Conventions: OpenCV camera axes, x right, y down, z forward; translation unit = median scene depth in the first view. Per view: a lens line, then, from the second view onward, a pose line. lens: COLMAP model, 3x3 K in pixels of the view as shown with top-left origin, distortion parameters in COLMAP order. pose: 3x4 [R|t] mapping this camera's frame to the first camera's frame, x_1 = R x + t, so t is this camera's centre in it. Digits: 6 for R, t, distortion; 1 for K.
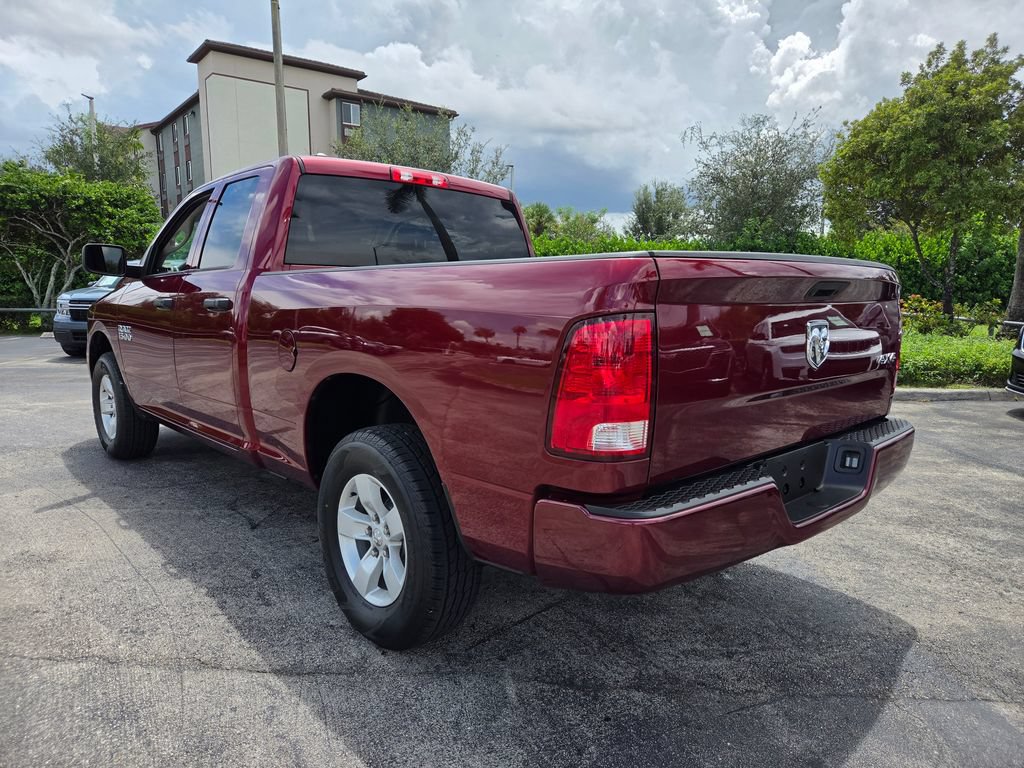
lens RADIAL K [[685.2, 0, 516.6], [0, 685.2, 369.4], [0, 0, 1]] dist [0.063057, -0.053267]
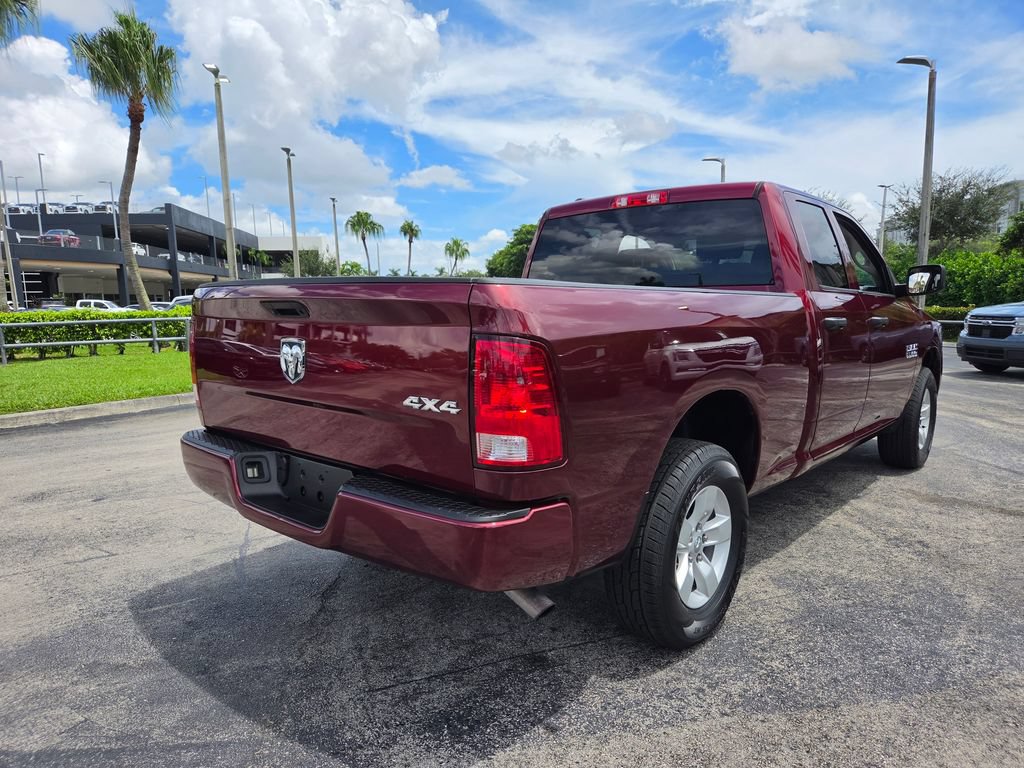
lens RADIAL K [[685.2, 0, 519.0], [0, 685.2, 380.1], [0, 0, 1]] dist [0.063057, -0.053267]
pose [[0.102802, 0.106901, -0.988941, 0.953837], [-0.112000, 0.989130, 0.095278, -0.091813], [0.988376, 0.100967, 0.113658, 0.766090]]
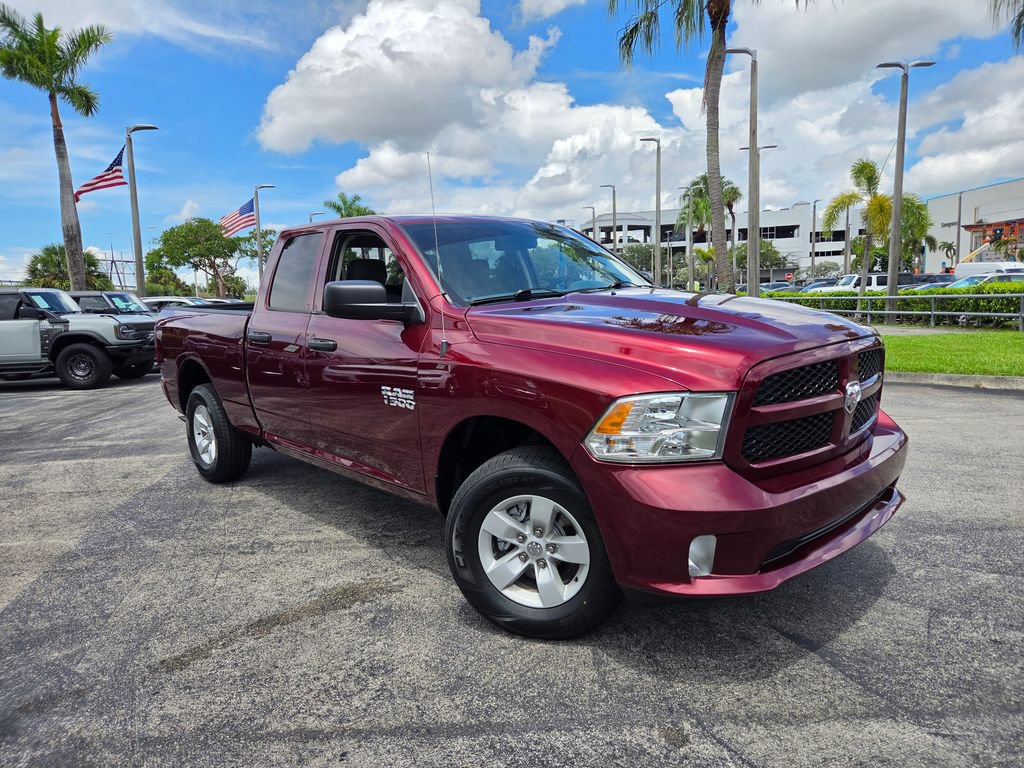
lens RADIAL K [[685.2, 0, 505.1], [0, 685.2, 369.7], [0, 0, 1]] dist [0.063057, -0.053267]
pose [[-0.999545, 0.026930, 0.013617, -0.452016], [0.029389, 0.971145, 0.236671, -0.352063], [-0.006850, 0.236964, -0.971494, 2.542340]]
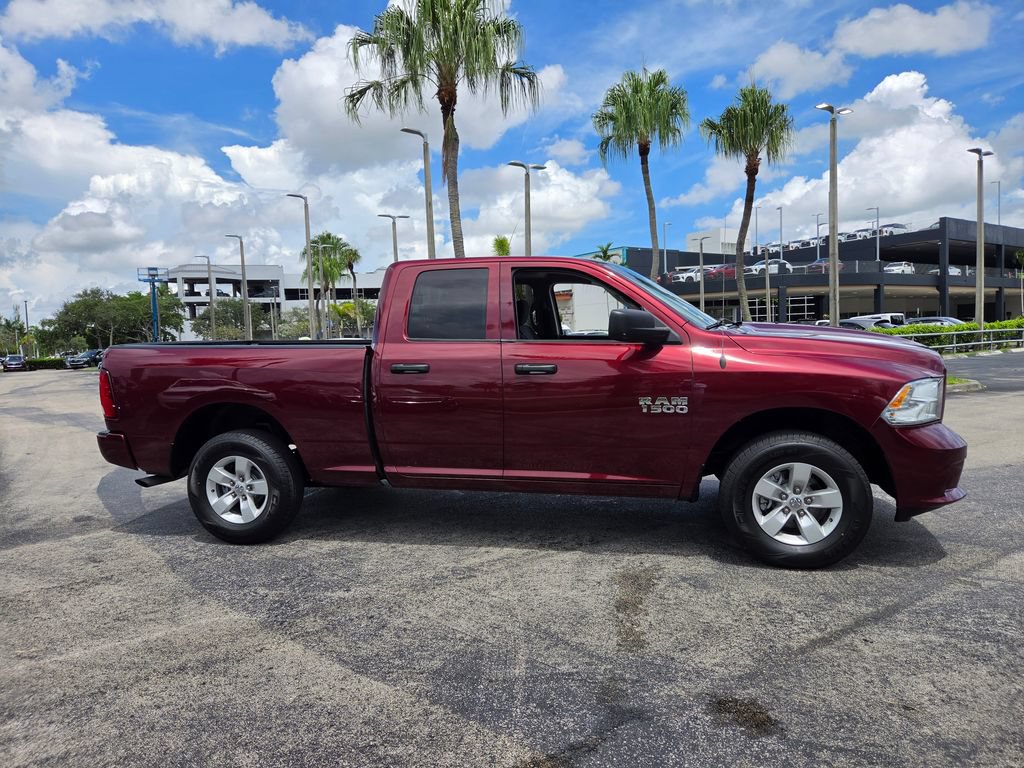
lens RADIAL K [[685.2, 0, 510.9], [0, 685.2, 363.3], [0, 0, 1]] dist [0.063057, -0.053267]
pose [[-0.832278, 0.043408, -0.552656, 0.536005], [-0.043215, 0.988816, 0.142745, -0.320907], [0.552671, 0.142687, -0.821094, 2.440333]]
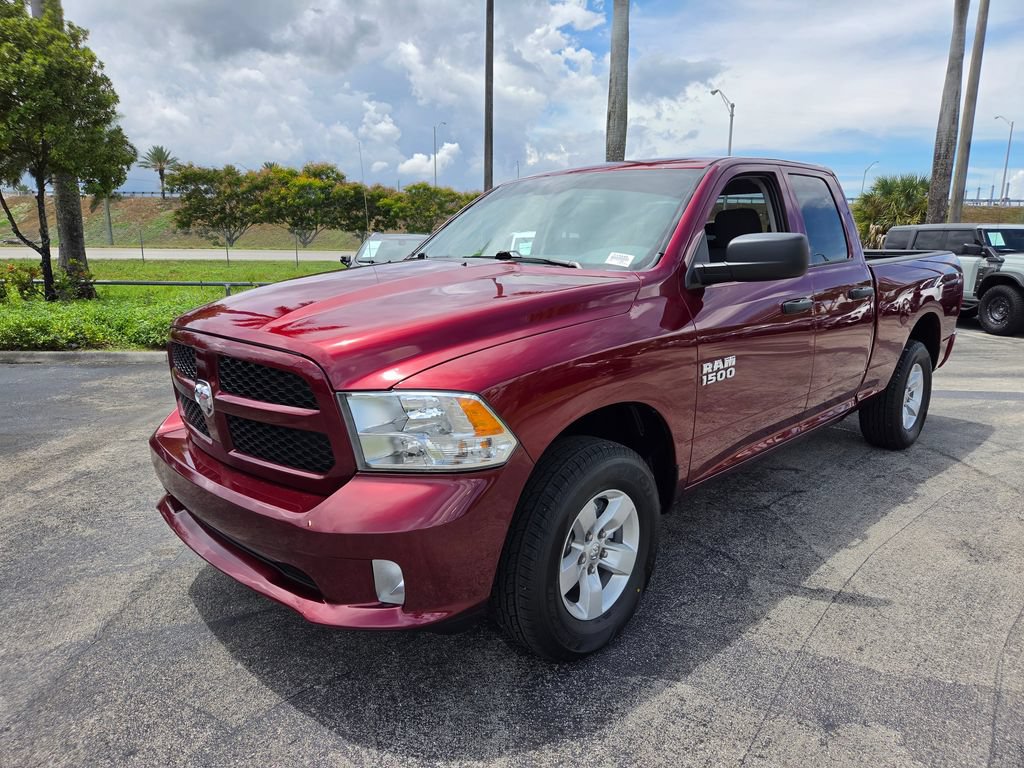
lens RADIAL K [[685.2, 0, 508.4], [0, 685.2, 377.5], [0, 0, 1]] dist [0.063057, -0.053267]
pose [[-0.031365, -0.203535, 0.978565, -1.490468], [0.121727, 0.970981, 0.205860, -0.253216], [-0.992068, 0.125575, -0.005679, 1.515339]]
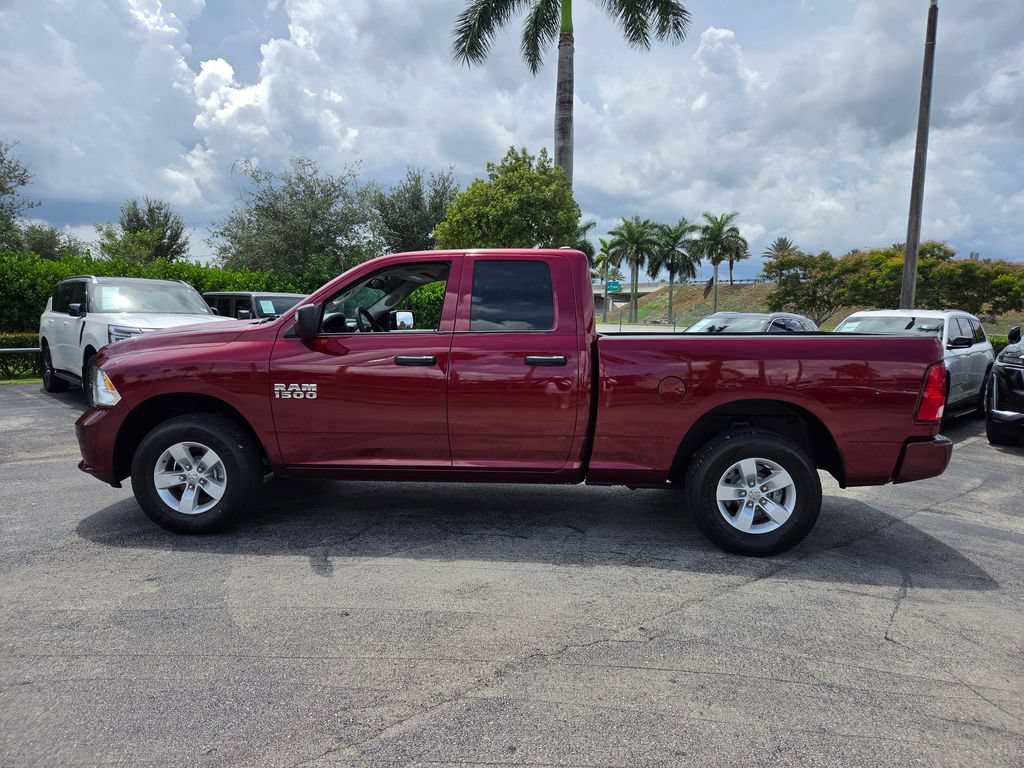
lens RADIAL K [[685.2, 0, 513.1], [0, 685.2, 372.4], [0, 0, 1]] dist [0.063057, -0.053267]
pose [[0.728085, -0.050098, 0.683653, -1.270918], [0.071420, 0.997442, -0.002969, -0.068670], [-0.681756, 0.050988, 0.729801, 0.100748]]
